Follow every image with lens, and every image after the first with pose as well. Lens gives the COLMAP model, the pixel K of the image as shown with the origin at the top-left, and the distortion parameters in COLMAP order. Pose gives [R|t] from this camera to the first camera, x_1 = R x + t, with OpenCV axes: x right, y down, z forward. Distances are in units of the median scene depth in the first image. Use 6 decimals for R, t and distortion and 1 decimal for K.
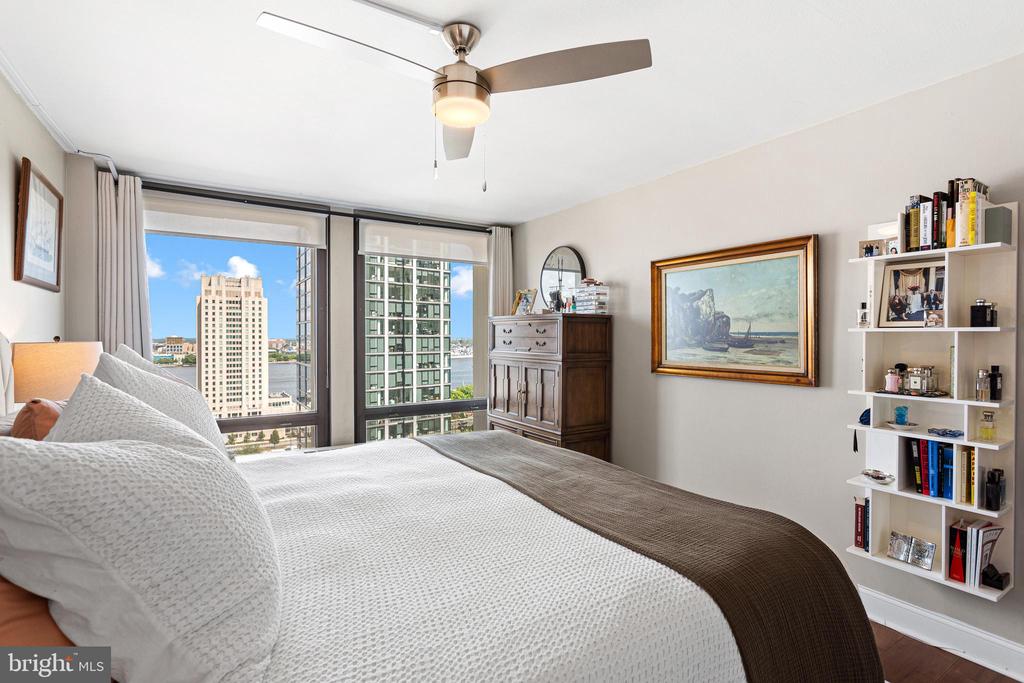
lens RADIAL K [[489.5, 0, 506.7], [0, 489.5, 341.5], [0, 0, 1]] dist [-0.017620, 0.007838]
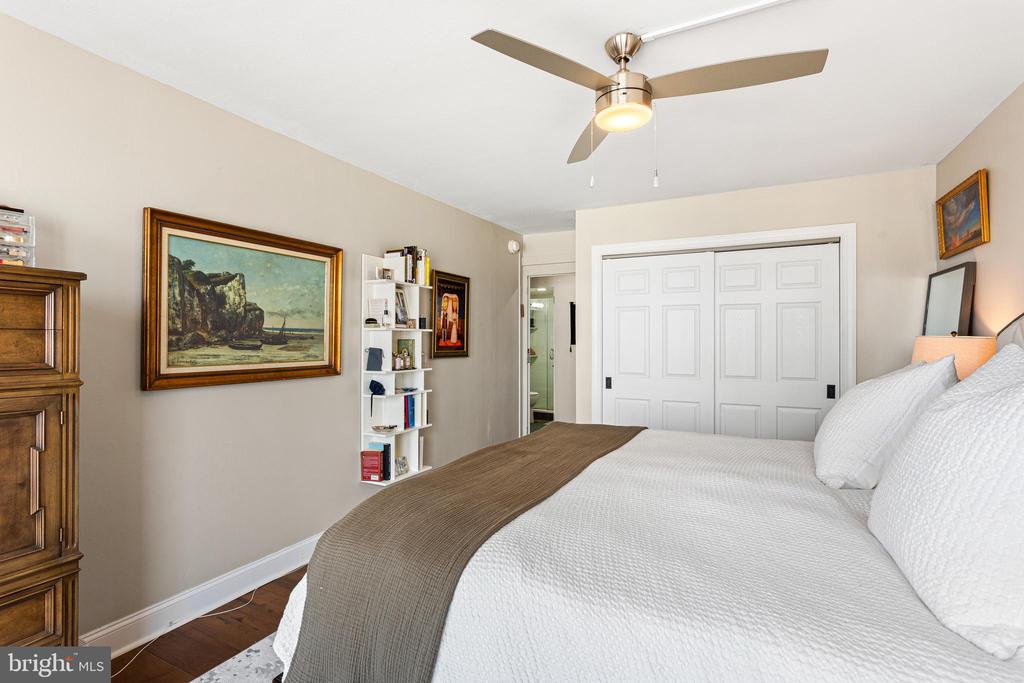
lens RADIAL K [[489.5, 0, 511.6], [0, 489.5, 337.0], [0, 0, 1]] dist [-0.017620, 0.007838]
pose [[-0.514615, 0.000529, 0.857421, -0.543876], [0.006756, 0.999971, 0.003438, -0.001796], [-0.857395, 0.007562, -0.514604, 1.091629]]
